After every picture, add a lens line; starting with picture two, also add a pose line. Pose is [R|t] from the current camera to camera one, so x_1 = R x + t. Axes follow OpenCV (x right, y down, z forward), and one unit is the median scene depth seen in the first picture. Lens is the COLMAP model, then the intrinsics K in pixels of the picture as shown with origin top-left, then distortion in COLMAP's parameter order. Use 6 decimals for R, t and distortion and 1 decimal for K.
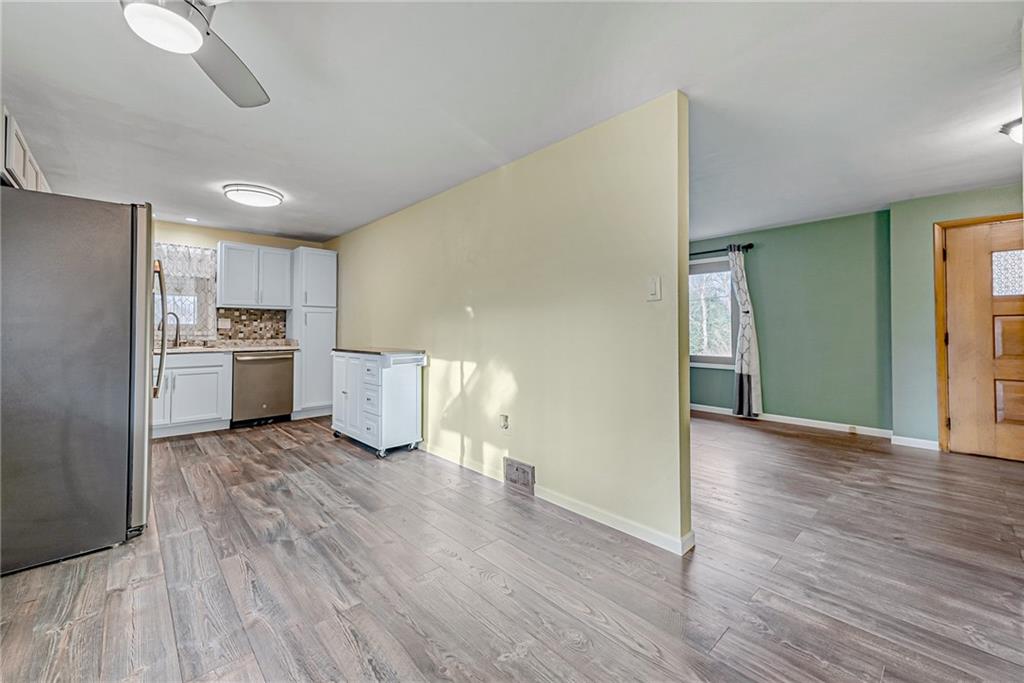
lens RADIAL K [[413.4, 0, 516.6], [0, 413.4, 322.9], [0, 0, 1]] dist [0.018272, -0.000458]
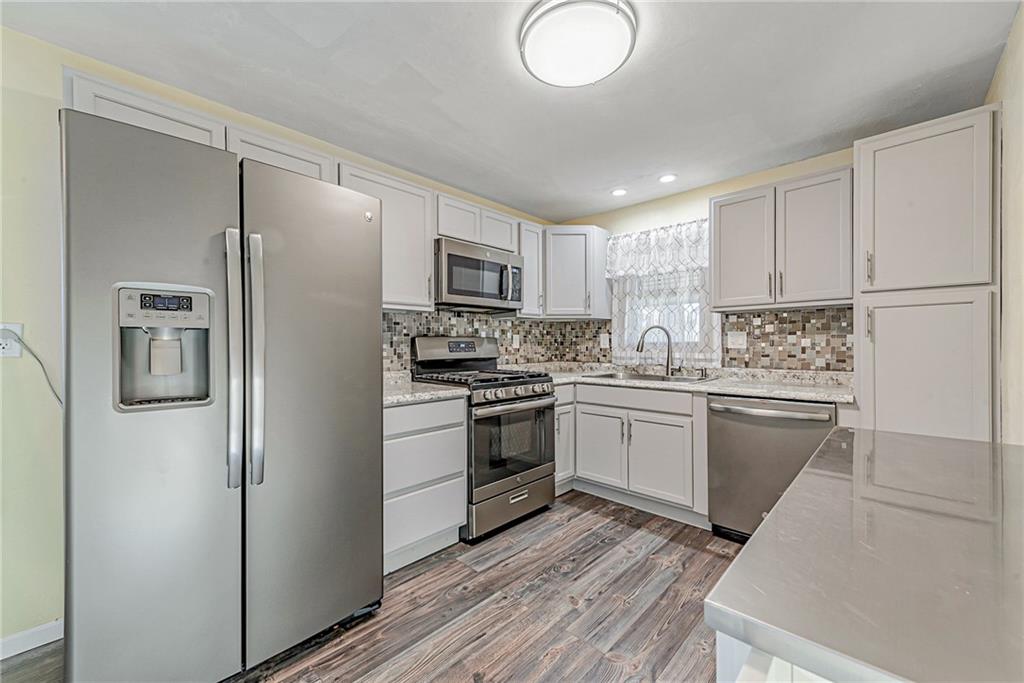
lens RADIAL K [[403.5, 0, 512.0], [0, 403.5, 341.5], [0, 0, 1]] dist [0.014010, 0.000088]
pose [[0.054950, -0.008767, -0.998451, -0.166709], [0.020649, 0.999758, -0.007642, 0.001634], [0.998276, -0.020197, 0.055117, 0.707647]]
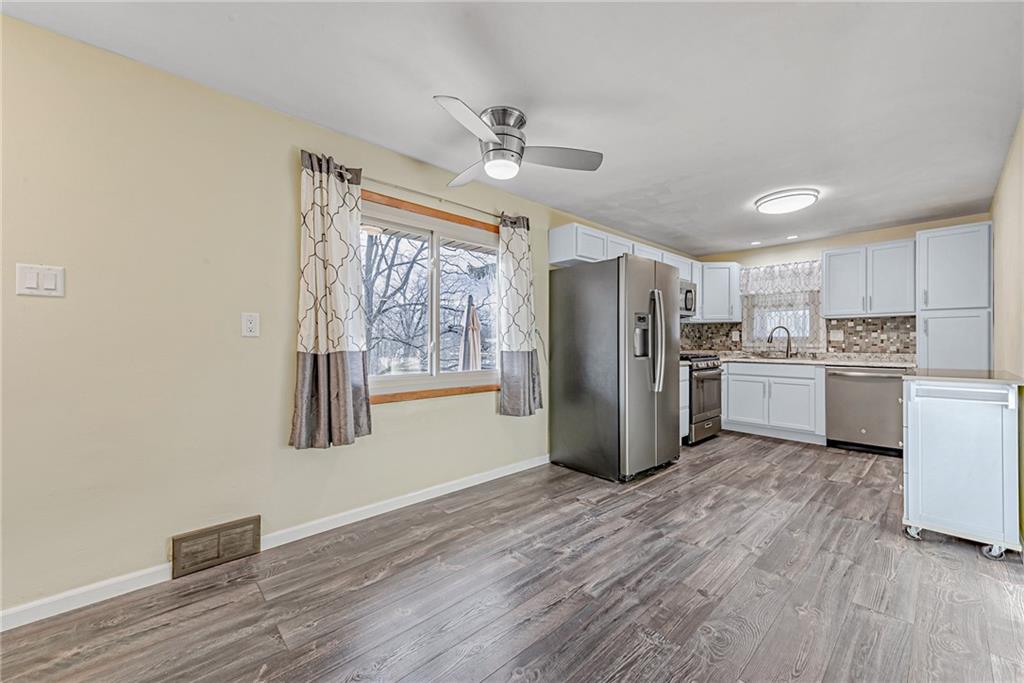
lens RADIAL K [[401.8, 0, 512.0], [0, 401.8, 341.5], [0, 0, 1]] dist [0.010853, -0.000257]
pose [[-0.004757, -0.003864, -0.999981, 0.236359], [0.015884, 0.999866, -0.003939, 0.007848], [0.999863, -0.015903, -0.004695, 0.289794]]
